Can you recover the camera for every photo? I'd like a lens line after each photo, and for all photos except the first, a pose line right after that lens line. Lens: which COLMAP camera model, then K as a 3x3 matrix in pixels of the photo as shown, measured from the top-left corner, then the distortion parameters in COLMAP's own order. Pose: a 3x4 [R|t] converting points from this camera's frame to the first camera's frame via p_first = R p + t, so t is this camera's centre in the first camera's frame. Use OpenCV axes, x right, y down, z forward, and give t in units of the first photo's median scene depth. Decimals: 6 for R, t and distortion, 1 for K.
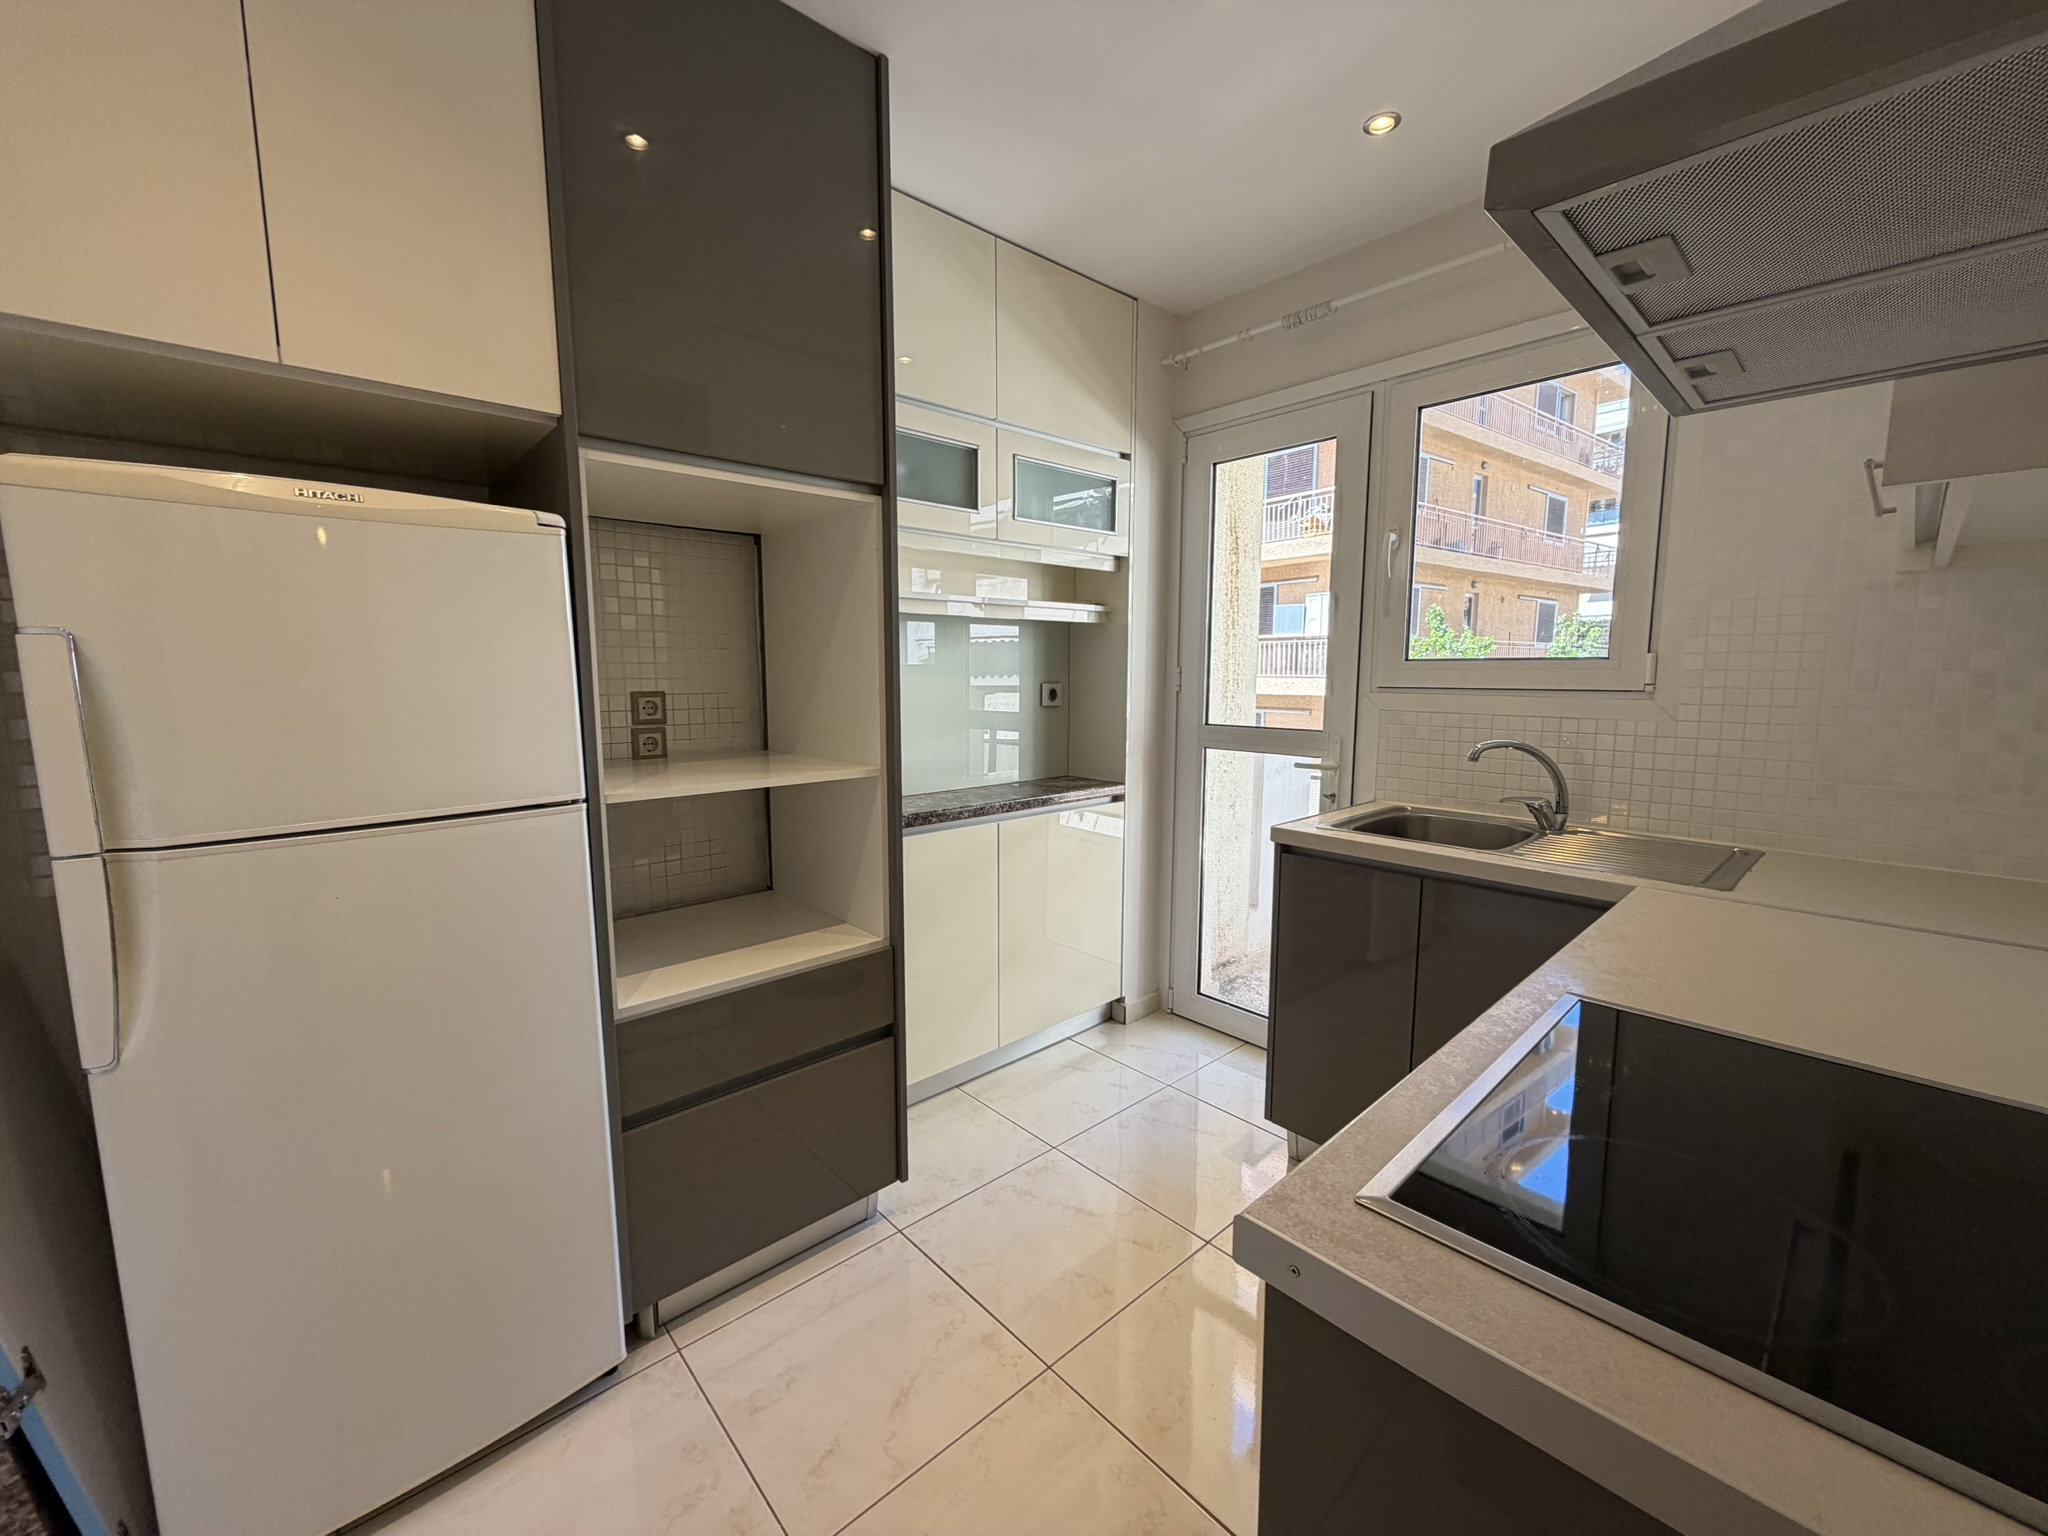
lens RADIAL K [[811.5, 0, 1021.6], [0, 811.5, 764.9], [0, 0, 1]] dist [-0.002034, -0.000263]
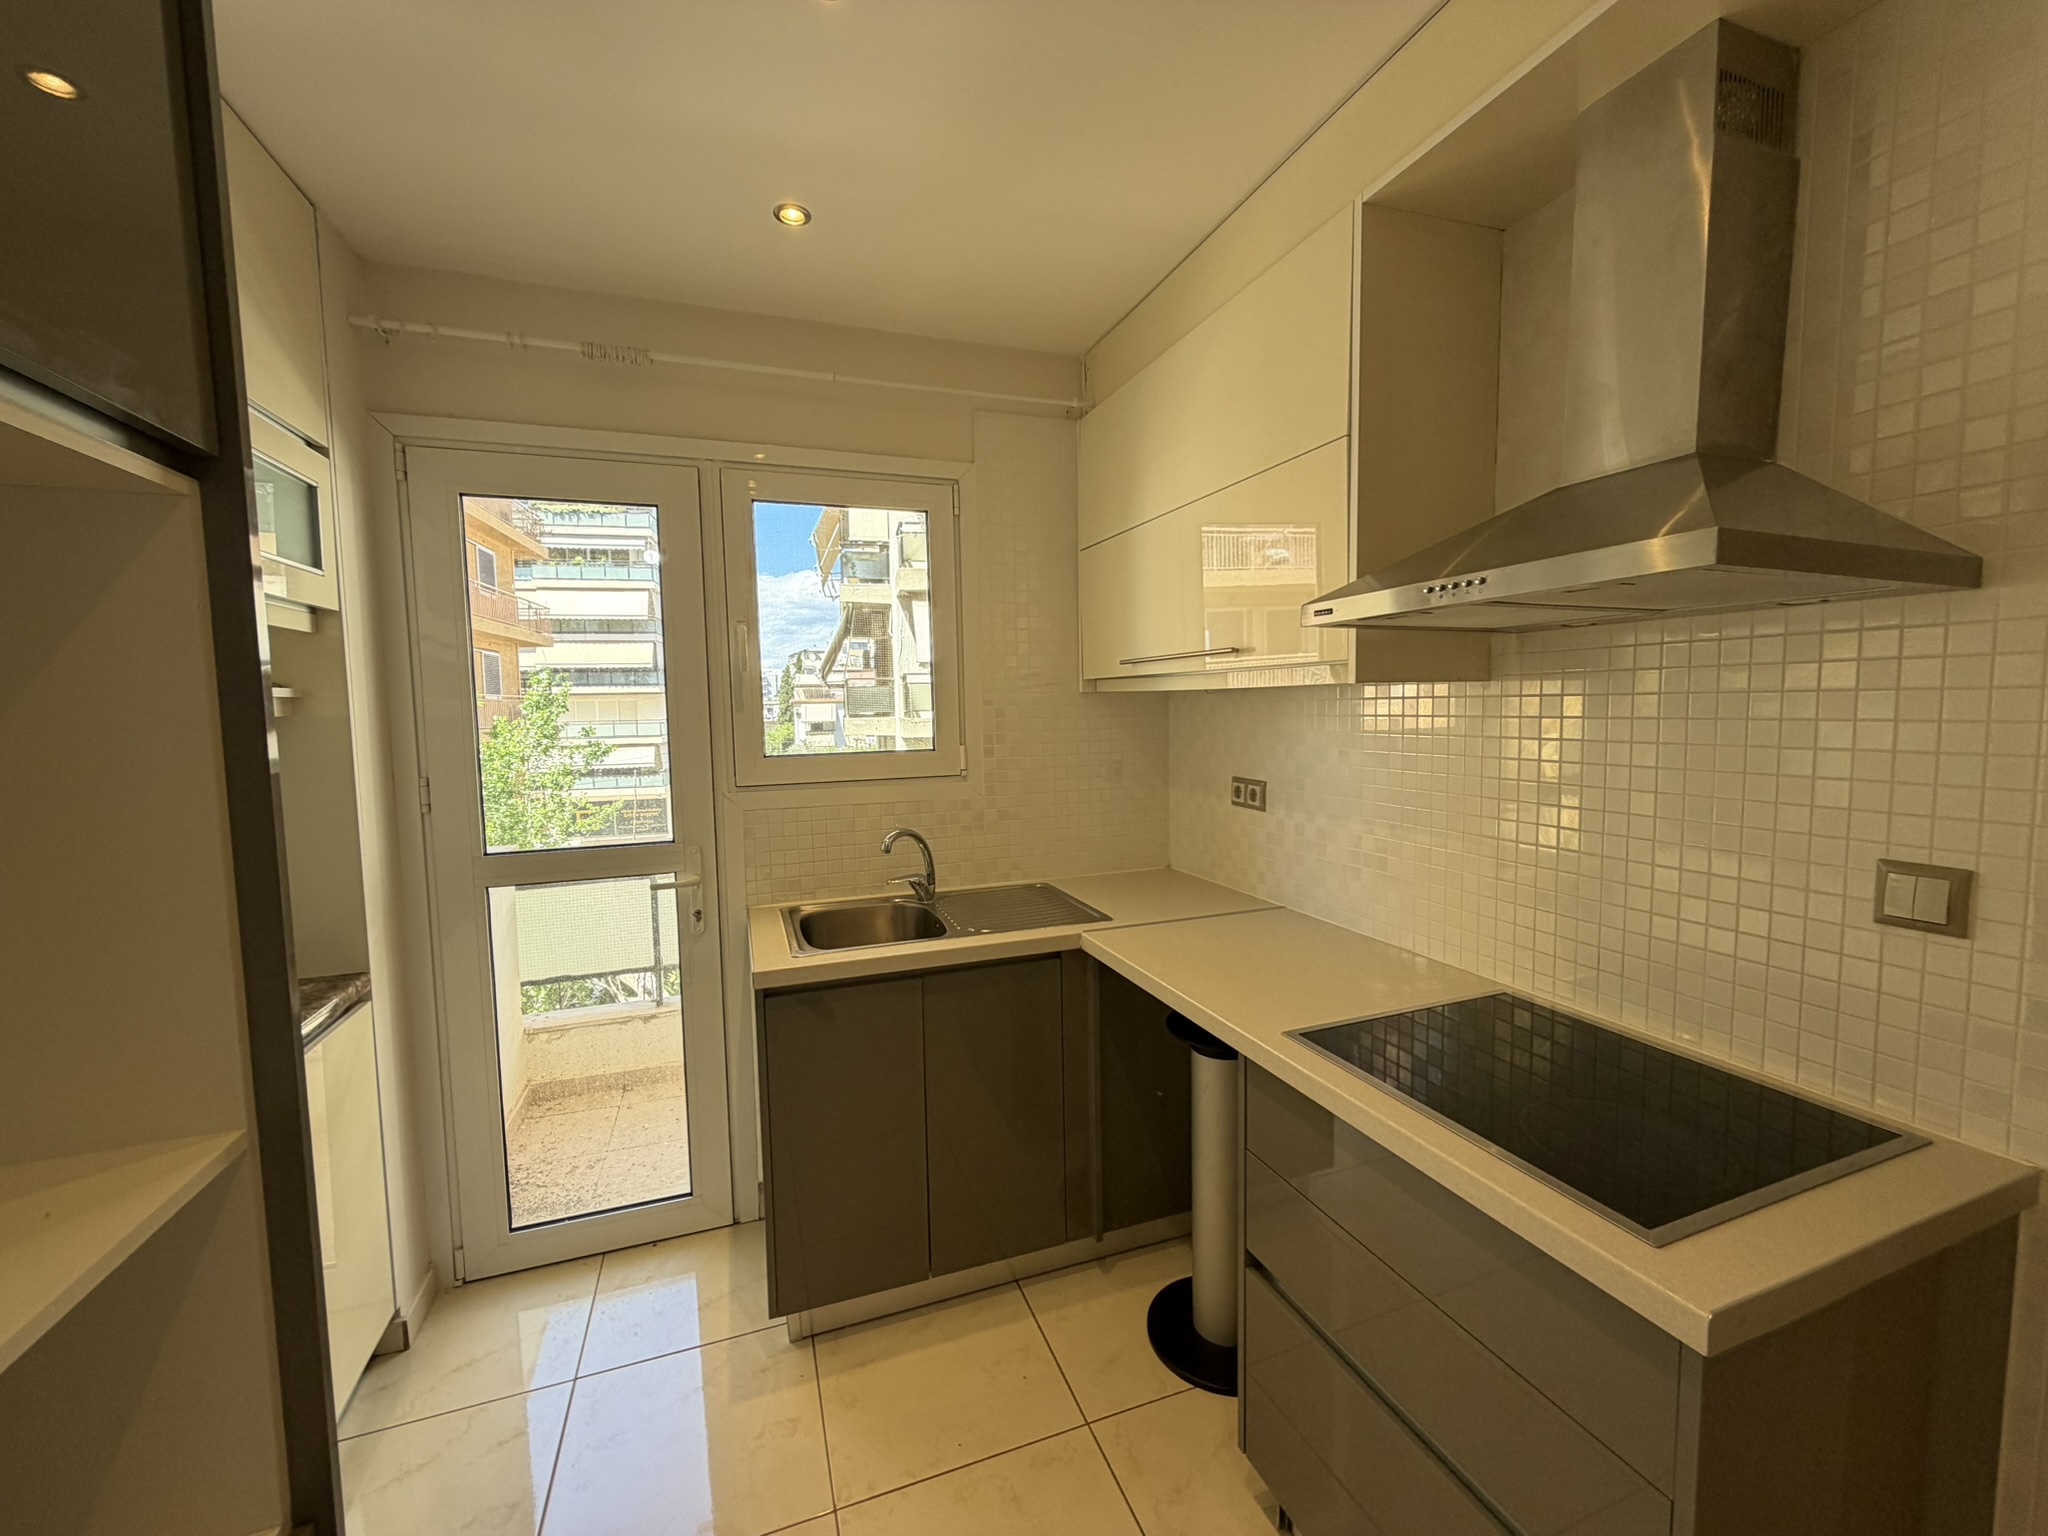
lens RADIAL K [[811.5, 0, 1021.6], [0, 811.5, 764.9], [0, 0, 1]] dist [-0.002034, -0.000263]
pose [[0.377086, -0.076735, 0.922994, -0.276118], [0.128949, 0.991206, 0.029724, -0.100492], [-0.917158, 0.107811, 0.383665, 0.325377]]
